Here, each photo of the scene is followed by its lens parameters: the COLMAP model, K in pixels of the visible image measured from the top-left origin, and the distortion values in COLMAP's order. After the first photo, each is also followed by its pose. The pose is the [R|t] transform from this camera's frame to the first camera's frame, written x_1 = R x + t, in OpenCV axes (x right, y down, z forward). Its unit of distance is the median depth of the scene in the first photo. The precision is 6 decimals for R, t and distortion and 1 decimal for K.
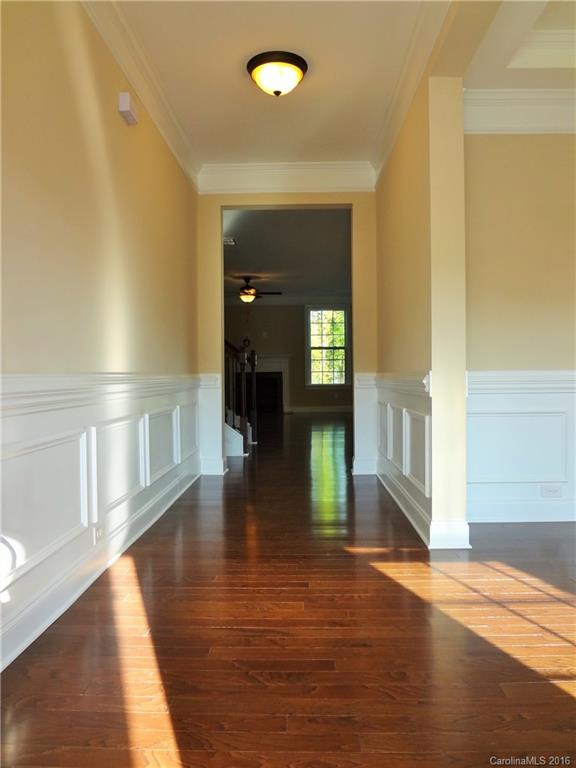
lens RADIAL K [[574.7, 0, 288.0], [0, 574.7, 384.0], [0, 0, 1]] dist [-0.049757, 0.000676]
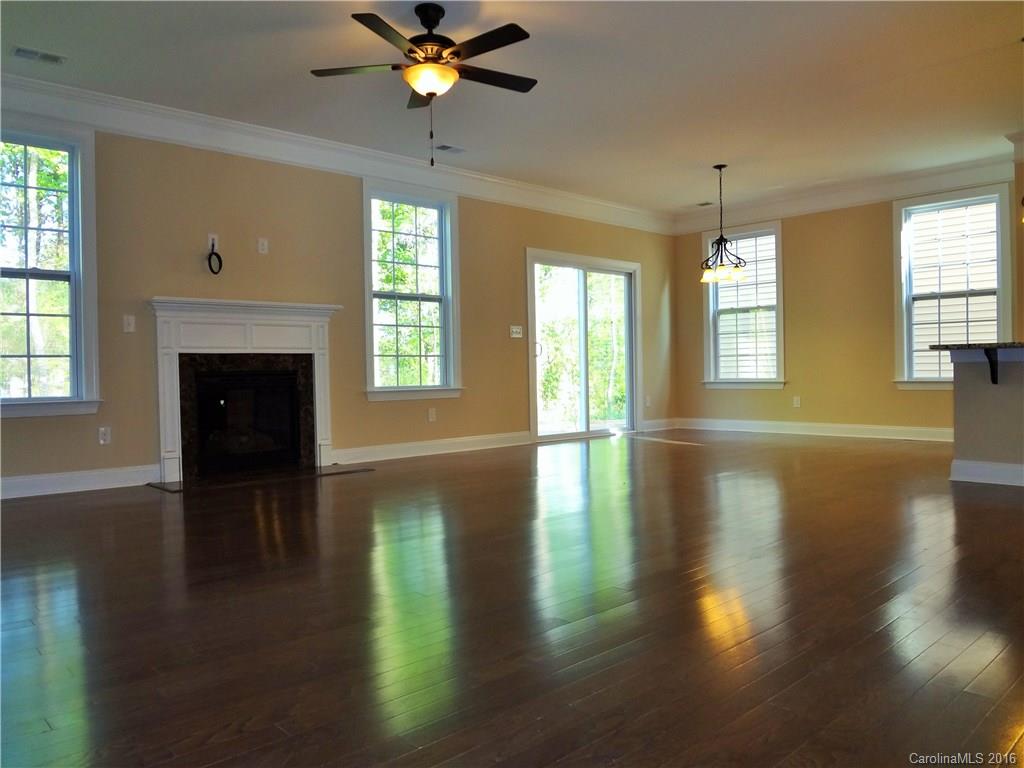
lens RADIAL K [[742.4, 0, 486.3], [0, 742.4, 382.6], [0, 0, 1]] dist [-0.054812, -0.000576]
pose [[0.735910, -0.011388, 0.676983, -0.240778], [0.017646, 0.999842, -0.002362, -0.000555], [-0.676849, 0.013684, 0.735995, 0.585730]]
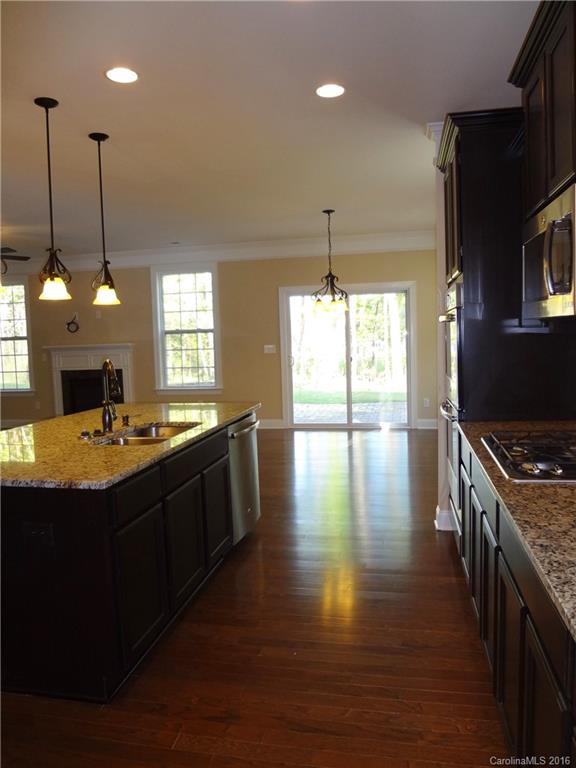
lens RADIAL K [[561.5, 0, 288.0], [0, 561.5, 384.0], [0, 0, 1]] dist [-0.043123, 0.005732]
pose [[0.982803, -0.007590, -0.184499, 0.298970], [0.022238, 0.996748, 0.077455, -0.050057], [0.183311, -0.080226, 0.979776, 0.390427]]
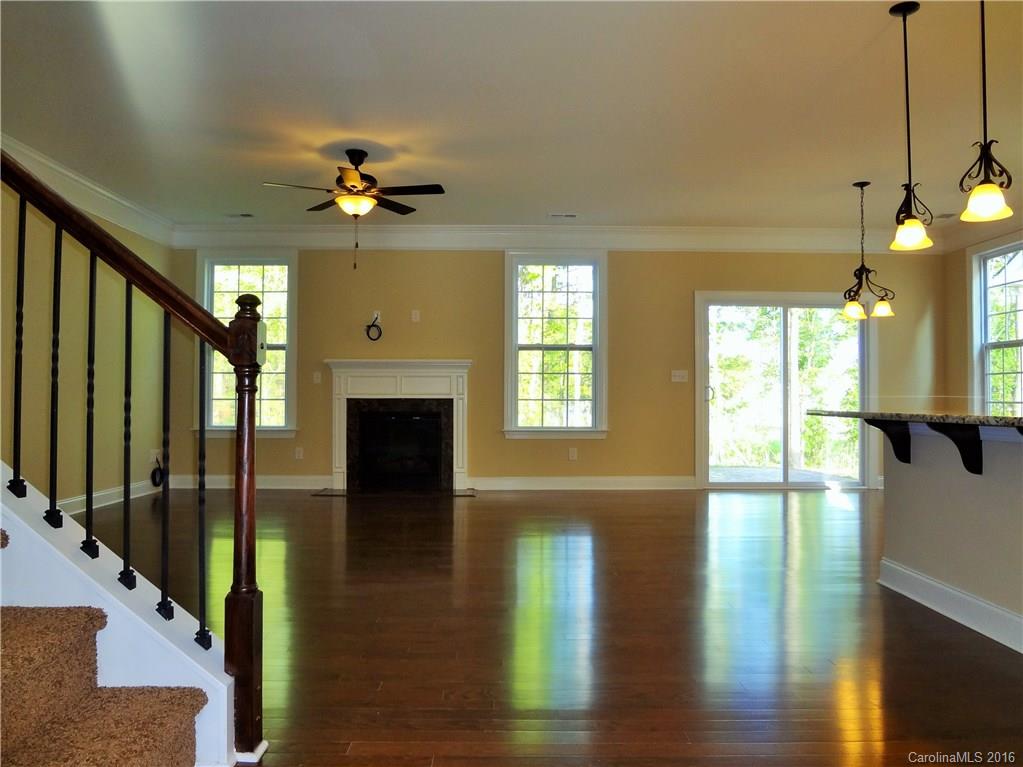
lens RADIAL K [[765.6, 0, 511.5], [0, 765.6, 383.5], [0, 0, 1]] dist [-0.049757, 0.000676]
pose [[0.999151, 0.013689, 0.038850, 0.012008], [-0.012231, 0.999221, -0.037528, -0.011346], [-0.039333, 0.037021, 0.998540, 0.402720]]
